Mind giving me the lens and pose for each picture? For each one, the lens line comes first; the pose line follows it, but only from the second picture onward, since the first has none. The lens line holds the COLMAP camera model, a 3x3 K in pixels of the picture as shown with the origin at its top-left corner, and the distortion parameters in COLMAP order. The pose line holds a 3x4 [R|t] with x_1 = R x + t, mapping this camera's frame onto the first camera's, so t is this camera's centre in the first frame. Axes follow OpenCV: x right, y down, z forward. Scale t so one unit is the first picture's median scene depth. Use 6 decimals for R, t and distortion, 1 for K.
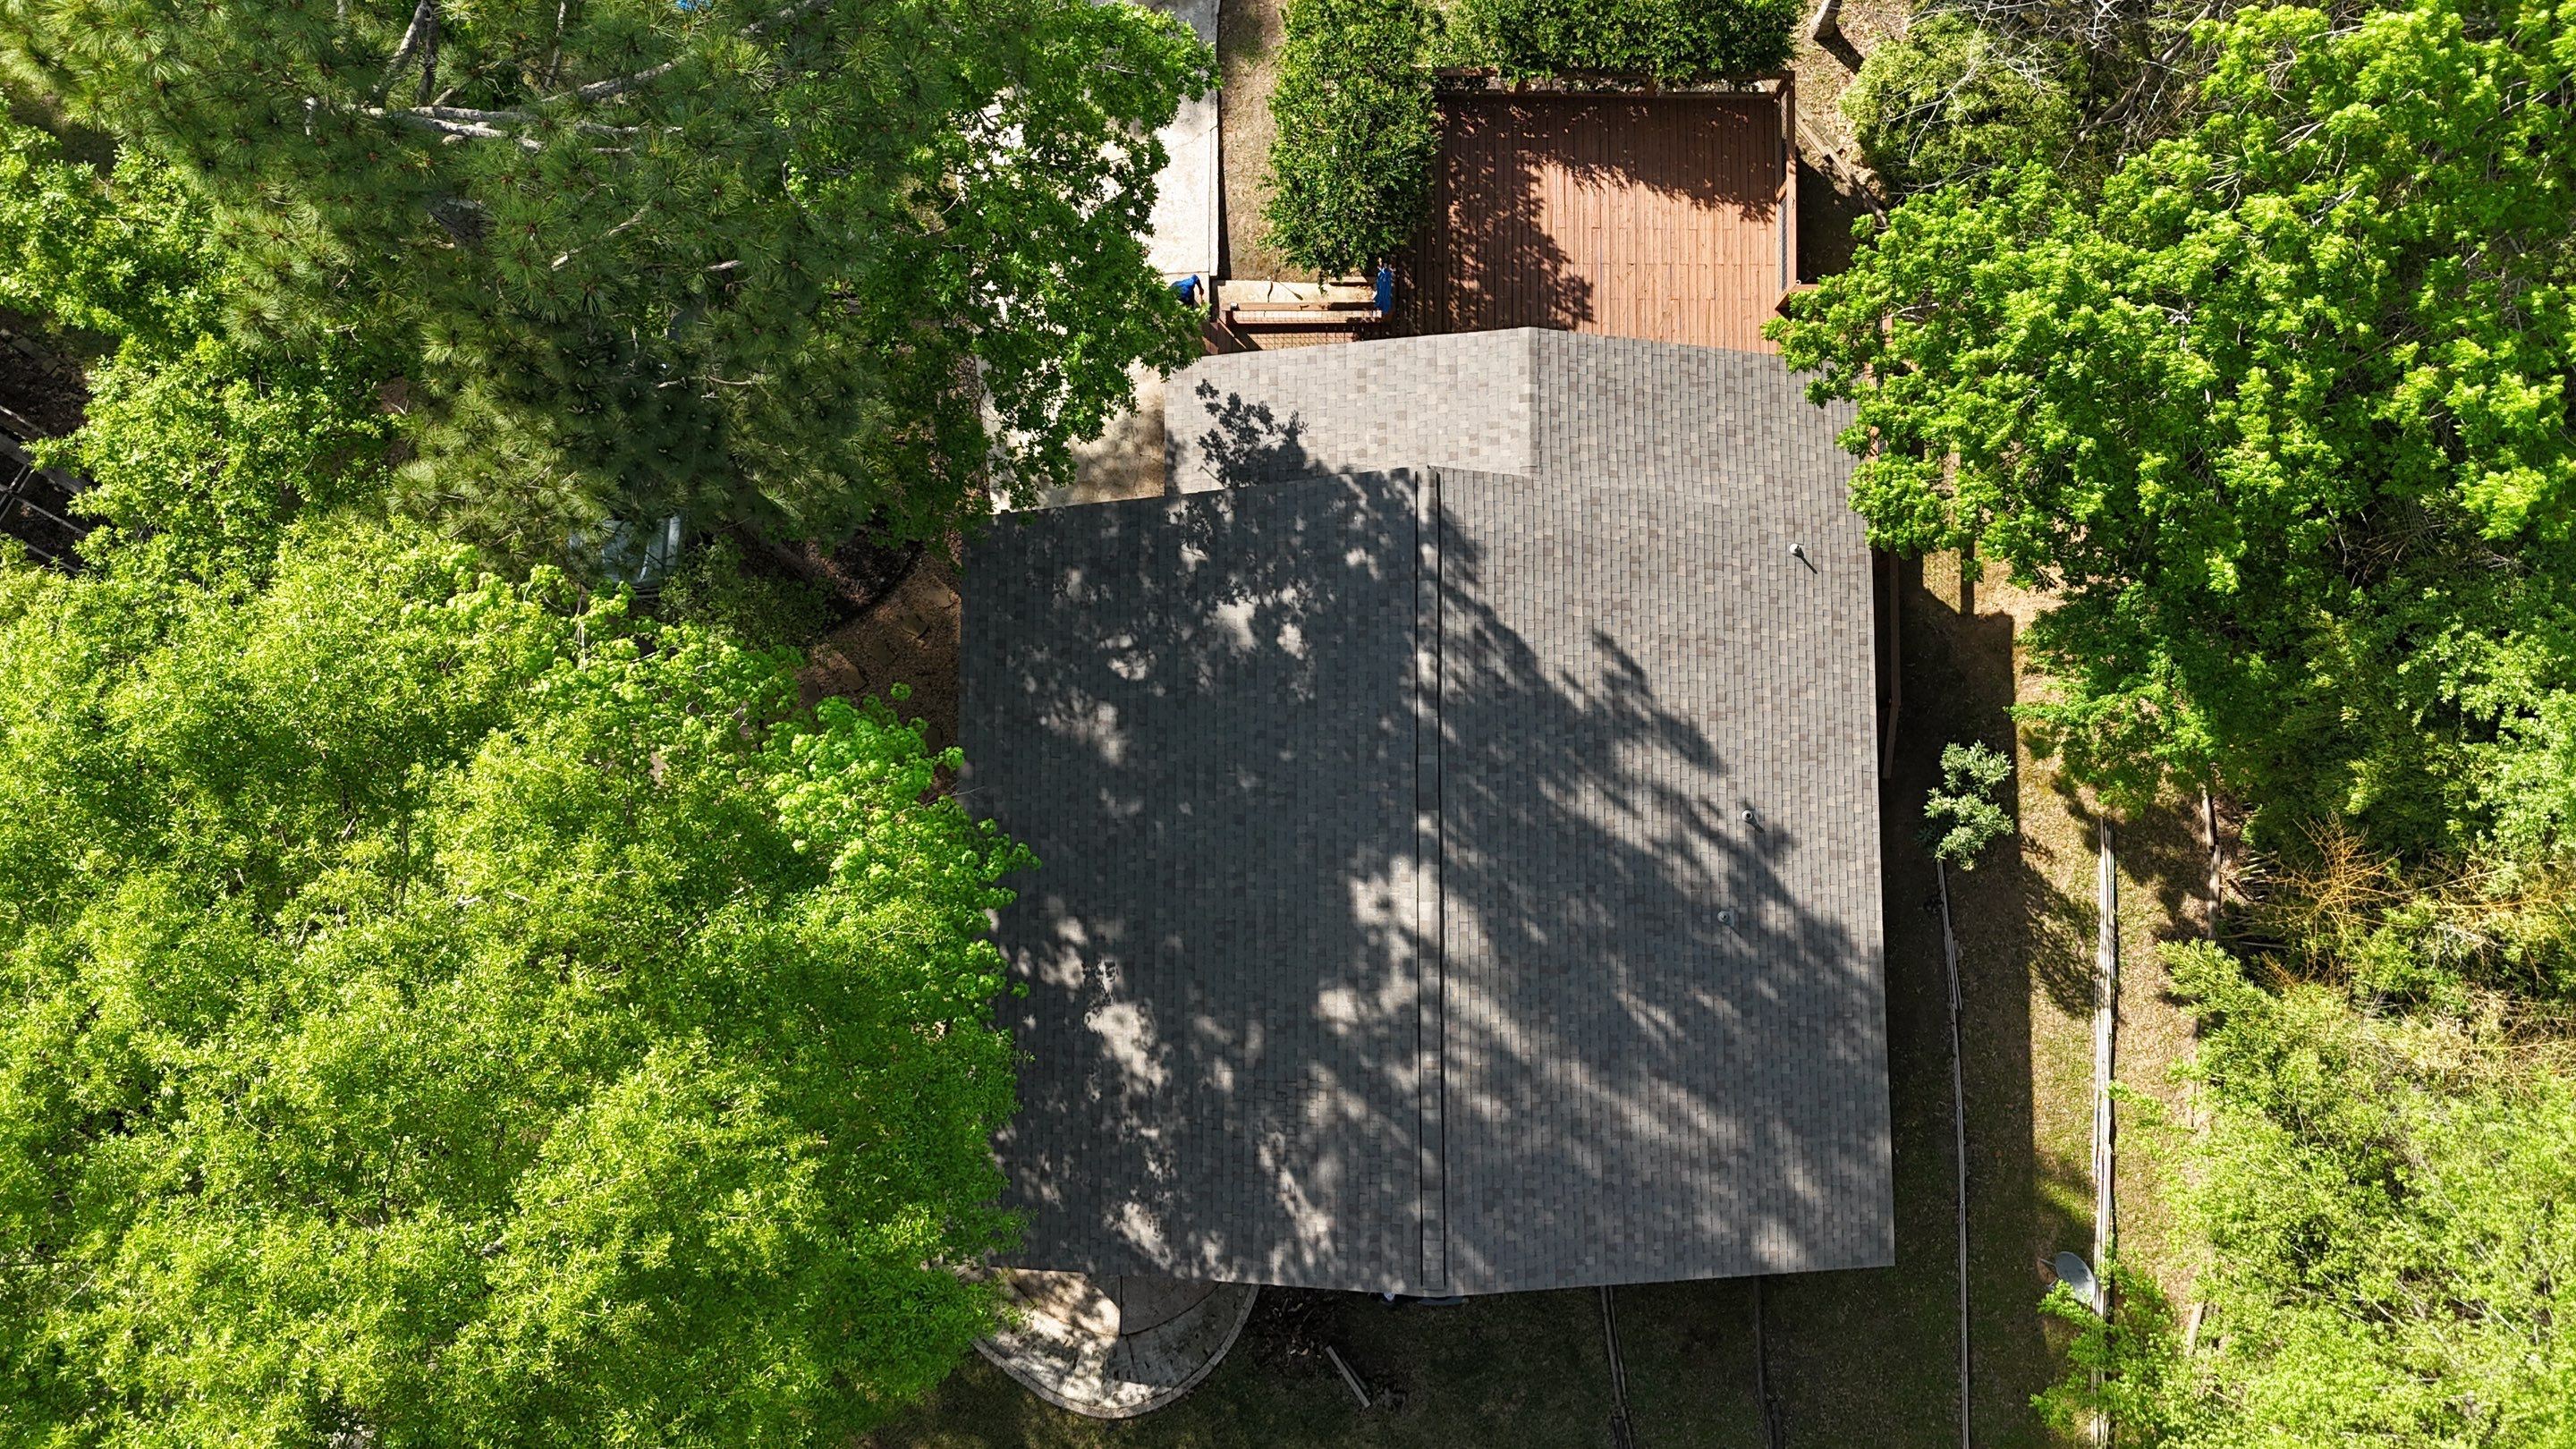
lens RADIAL K [[1834.5, 0, 1288.0], [0, 1834.5, 724.5], [0, 0, 1]] dist [0.140633, -0.168088]
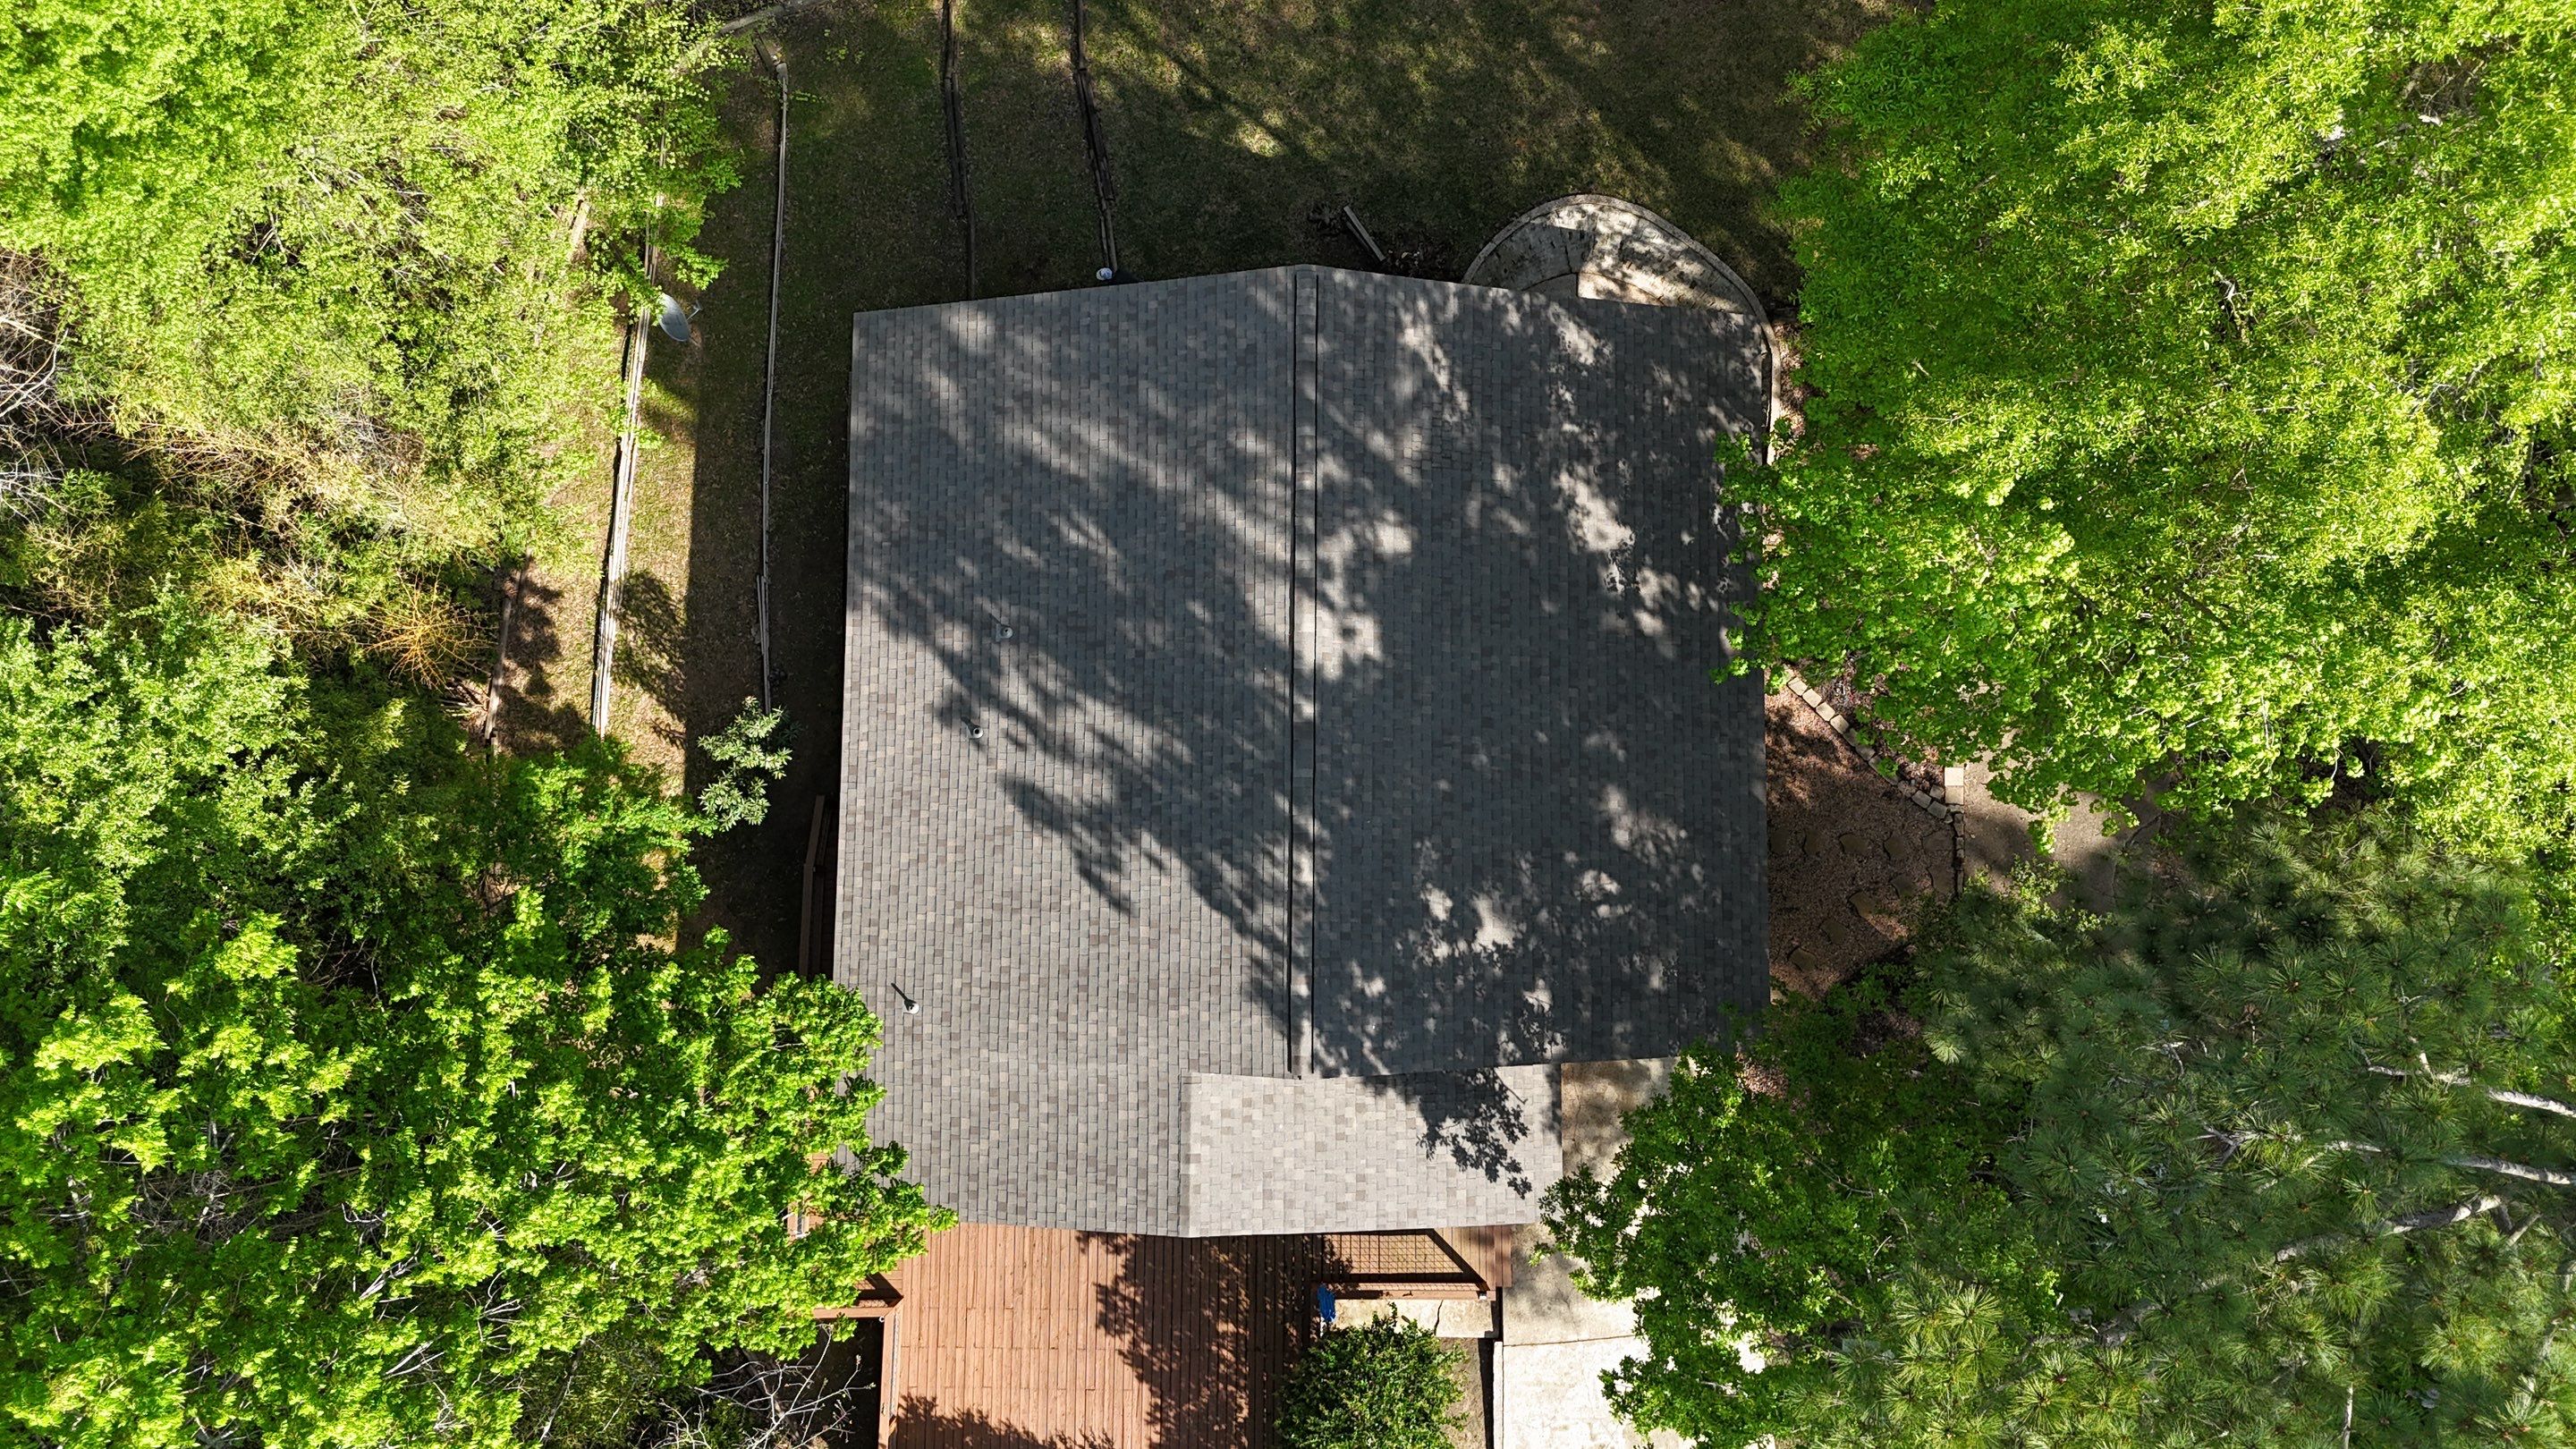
lens RADIAL K [[1841.4, 0, 1288.0], [0, 1841.4, 724.5], [0, 0, 1]] dist [0.135607, -0.177774]
pose [[-0.999942, -0.006146, -0.008846, 0.089113], [0.004298, -0.980697, 0.195485, -0.141030], [-0.009877, 0.195436, 0.980667, 0.015834]]
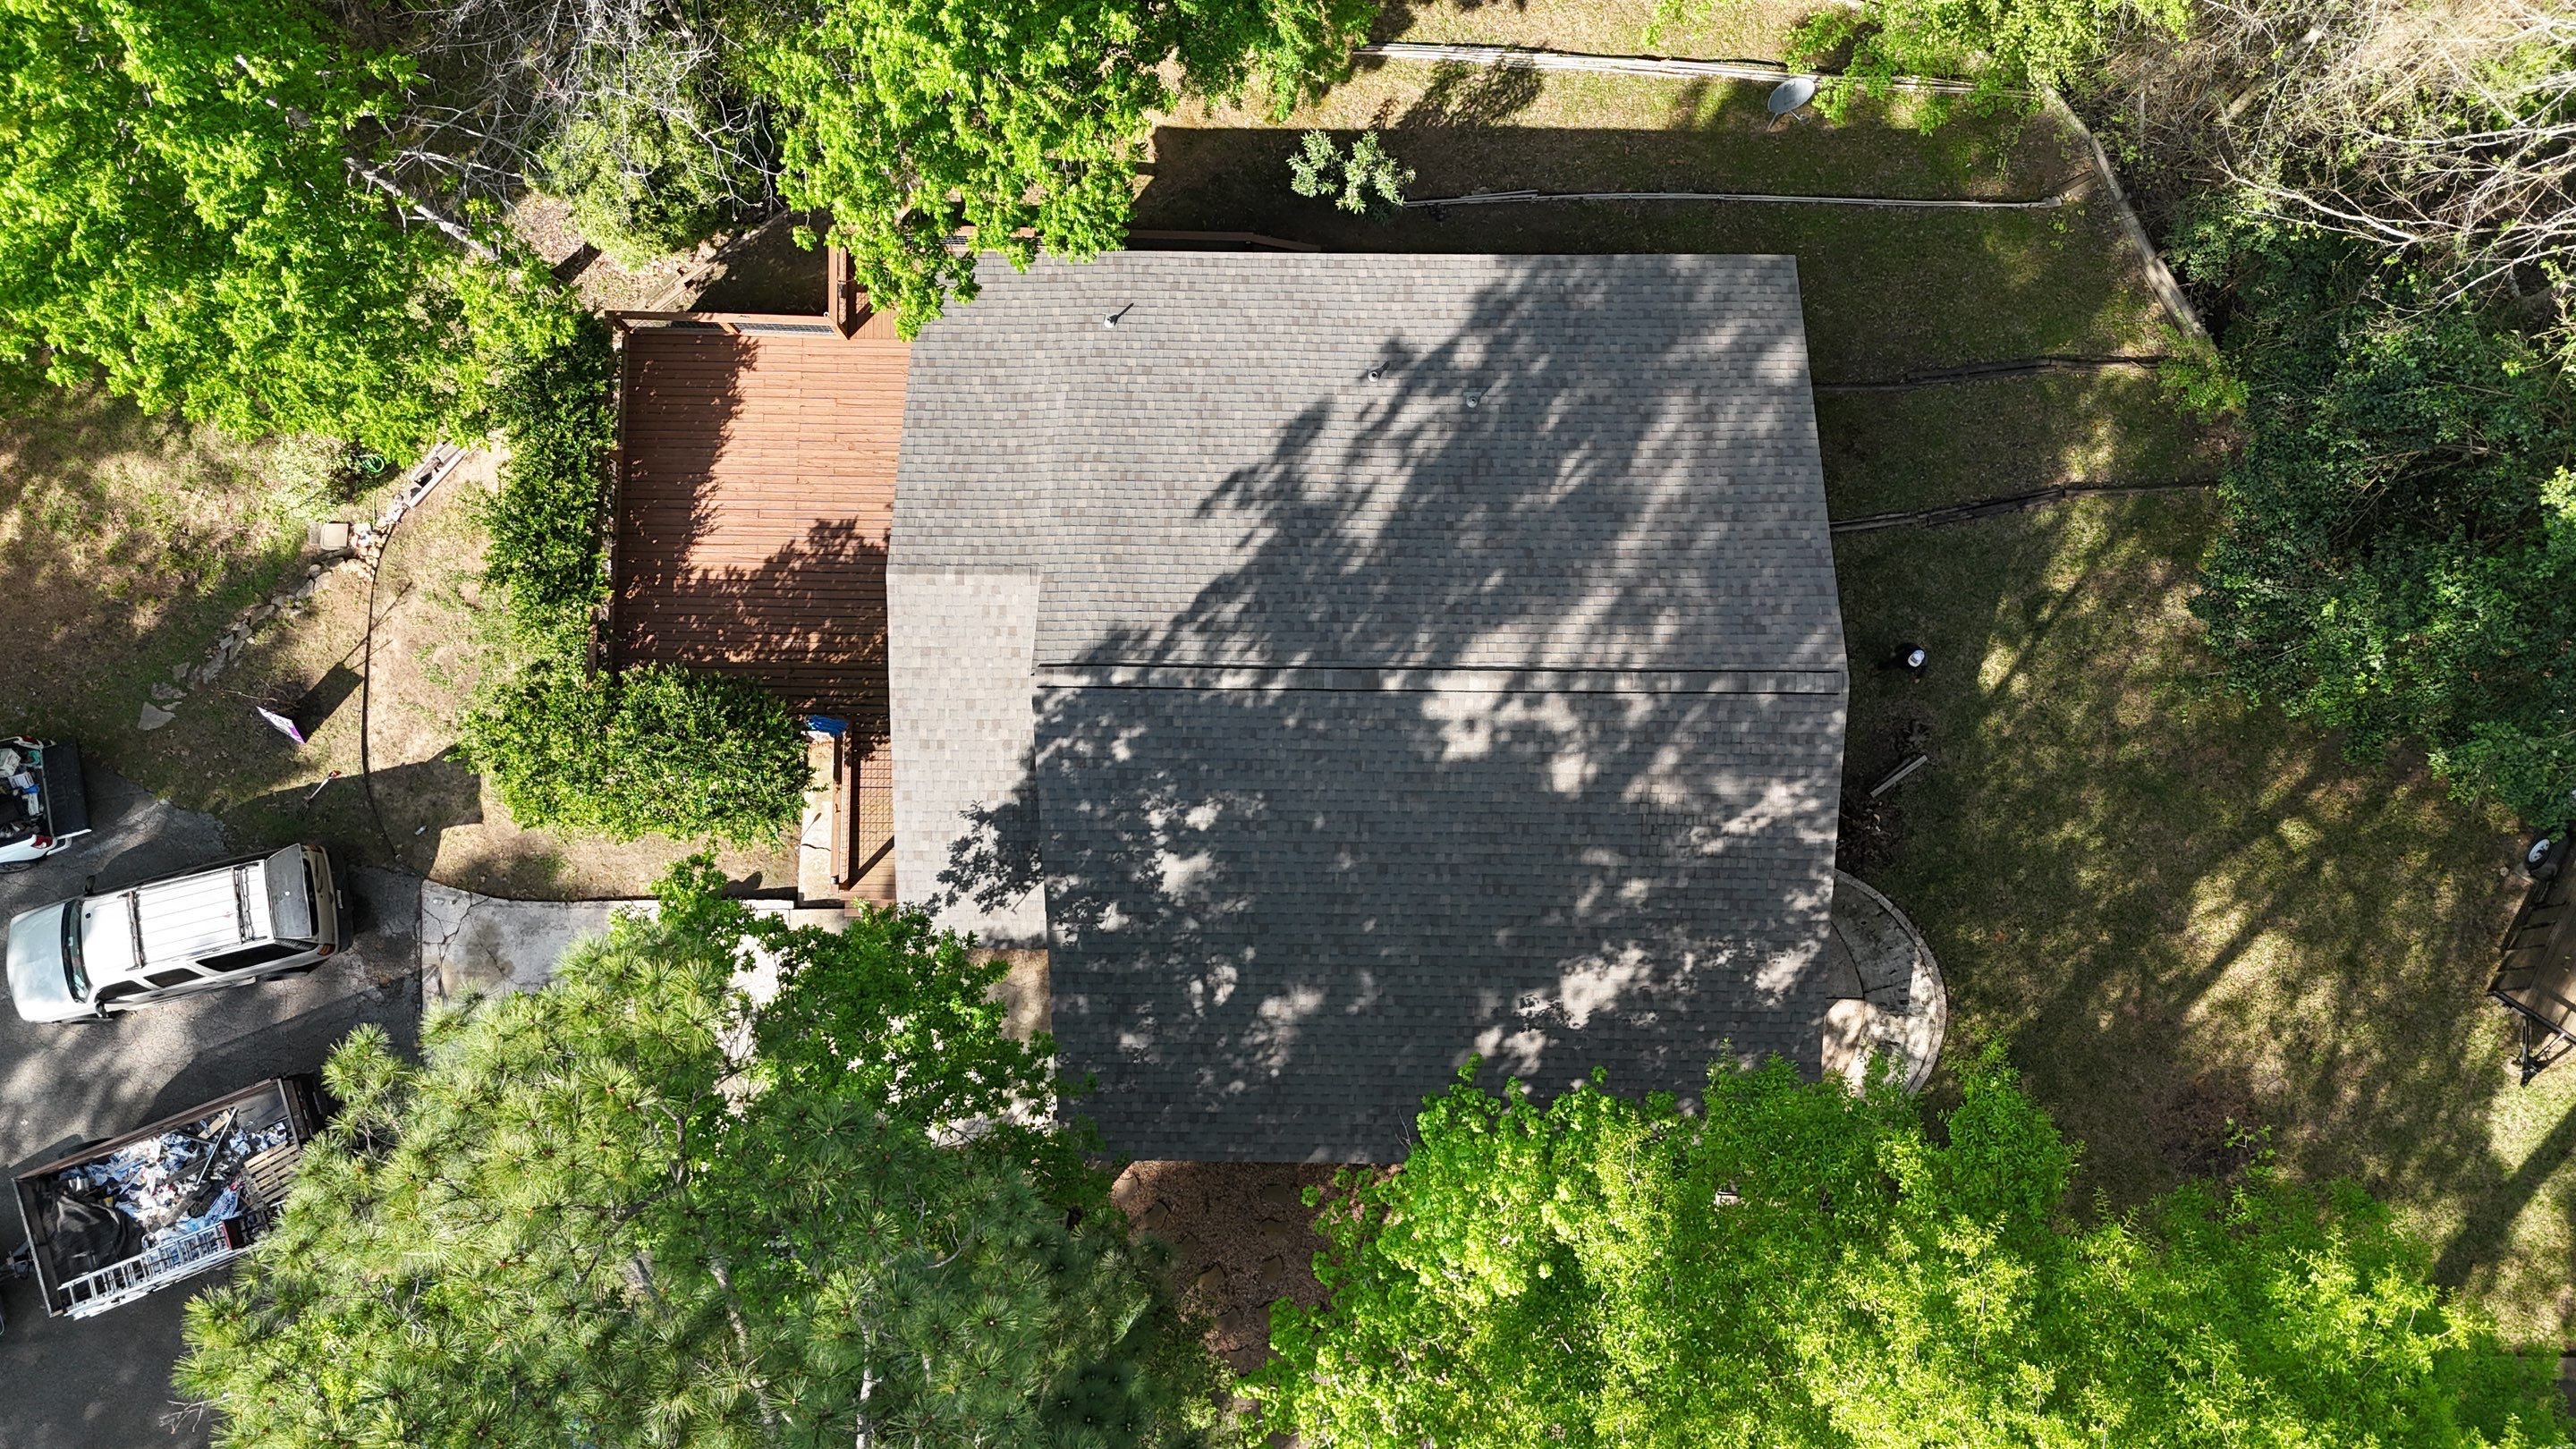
lens RADIAL K [[1841.4, 0, 1288.0], [0, 1841.4, 724.5], [0, 0, 1]] dist [0.135607, -0.177774]
pose [[0.006855, -0.996170, 0.087172, -0.034082], [0.995036, 0.015451, 0.098313, -0.095968], [-0.099283, 0.086065, 0.991330, 0.003681]]
